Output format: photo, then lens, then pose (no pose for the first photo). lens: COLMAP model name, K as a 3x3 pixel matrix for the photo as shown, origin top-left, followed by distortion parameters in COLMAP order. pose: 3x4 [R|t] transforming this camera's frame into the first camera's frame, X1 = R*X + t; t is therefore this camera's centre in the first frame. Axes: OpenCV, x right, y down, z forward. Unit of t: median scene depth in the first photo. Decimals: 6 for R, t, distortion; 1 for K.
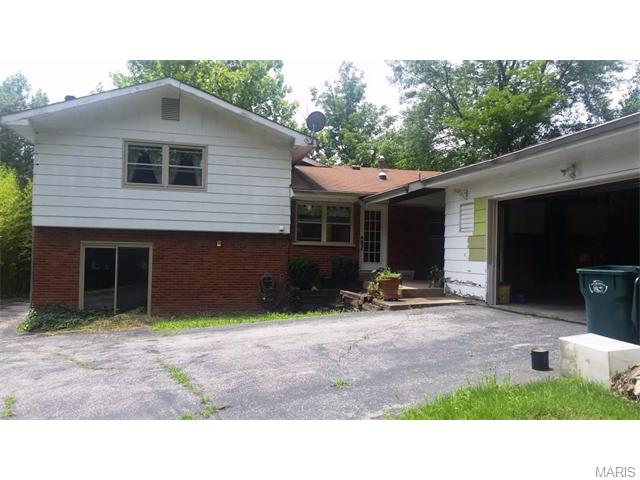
lens RADIAL K [[522.7, 0, 317.0], [0, 522.7, 242.4], [0, 0, 1]] dist [0.142490, -0.312871]
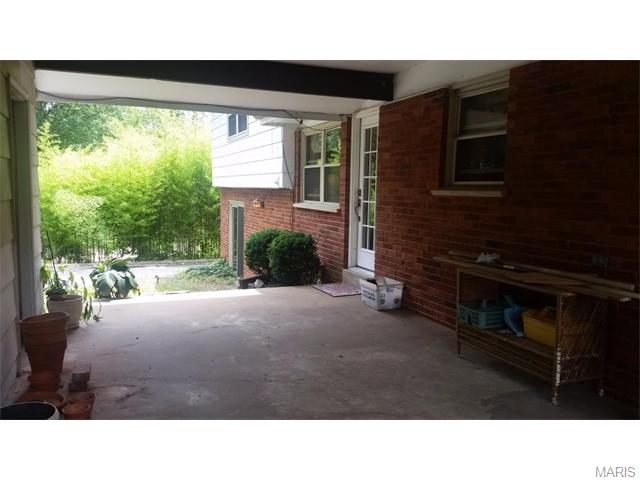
lens RADIAL K [[522.7, 0, 317.0], [0, 522.7, 242.4], [0, 0, 1]] dist [0.142490, -0.312871]
pose [[0.166237, 0.084274, -0.982478, 0.598722], [0.001748, 0.996315, 0.085756, -0.006982], [0.986084, -0.015973, 0.165478, 0.999656]]
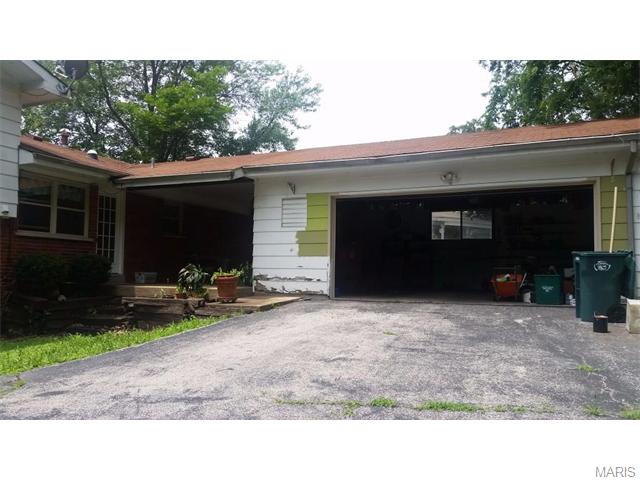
lens RADIAL K [[522.7, 0, 317.0], [0, 522.7, 242.4], [0, 0, 1]] dist [0.142490, -0.312871]
pose [[0.608501, 0.031876, 0.792912, -0.375731], [-0.015296, 0.999478, -0.028441, 0.029289], [-0.793405, 0.005178, 0.608672, 0.303822]]
